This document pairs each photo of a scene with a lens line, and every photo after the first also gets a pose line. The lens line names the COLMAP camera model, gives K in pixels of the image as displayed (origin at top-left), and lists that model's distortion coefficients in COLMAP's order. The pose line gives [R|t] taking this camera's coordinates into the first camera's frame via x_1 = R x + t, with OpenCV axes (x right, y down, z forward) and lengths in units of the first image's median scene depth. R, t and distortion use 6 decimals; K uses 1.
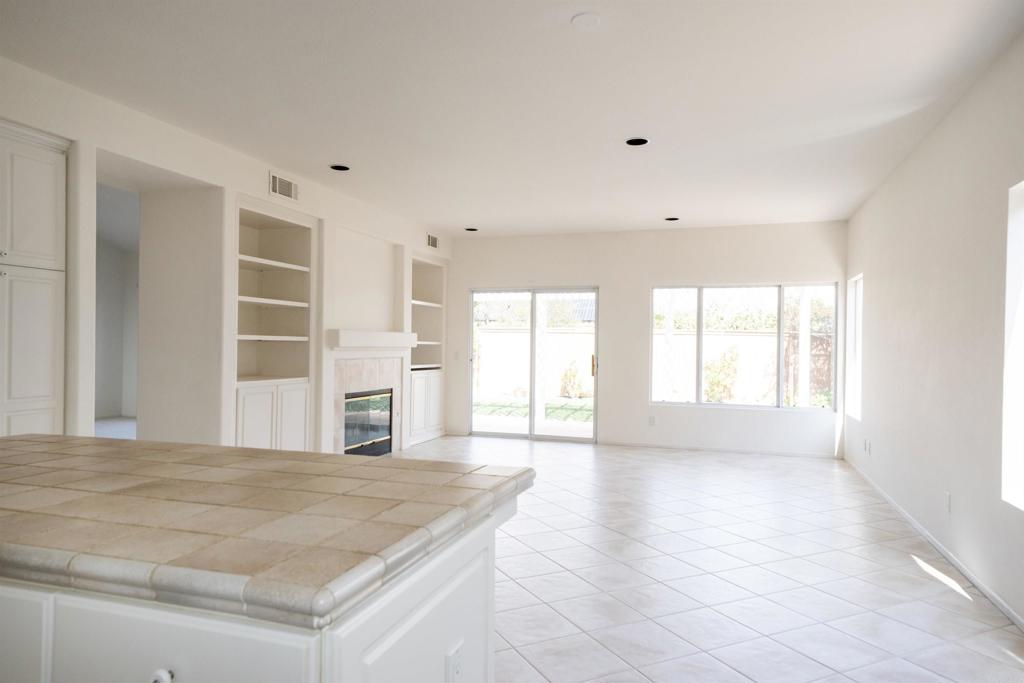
lens RADIAL K [[640.7, 0, 512.0], [0, 640.7, 341.5], [0, 0, 1]] dist [0.025277, 0.000314]
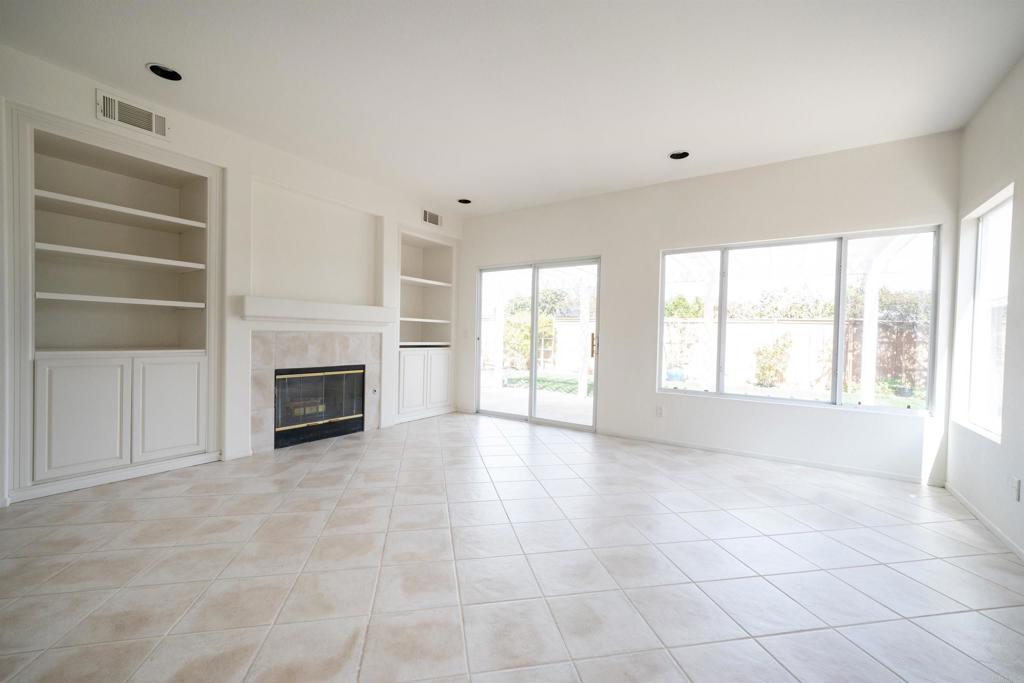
lens RADIAL K [[416.3, 0, 512.0], [0, 416.3, 341.5], [0, 0, 1]] dist [0.001096, 0.000008]
pose [[0.964191, 0.012132, -0.264931, 0.171676], [-0.007670, 0.999811, 0.017871, 0.023005], [0.265098, -0.015199, 0.964102, 0.414946]]
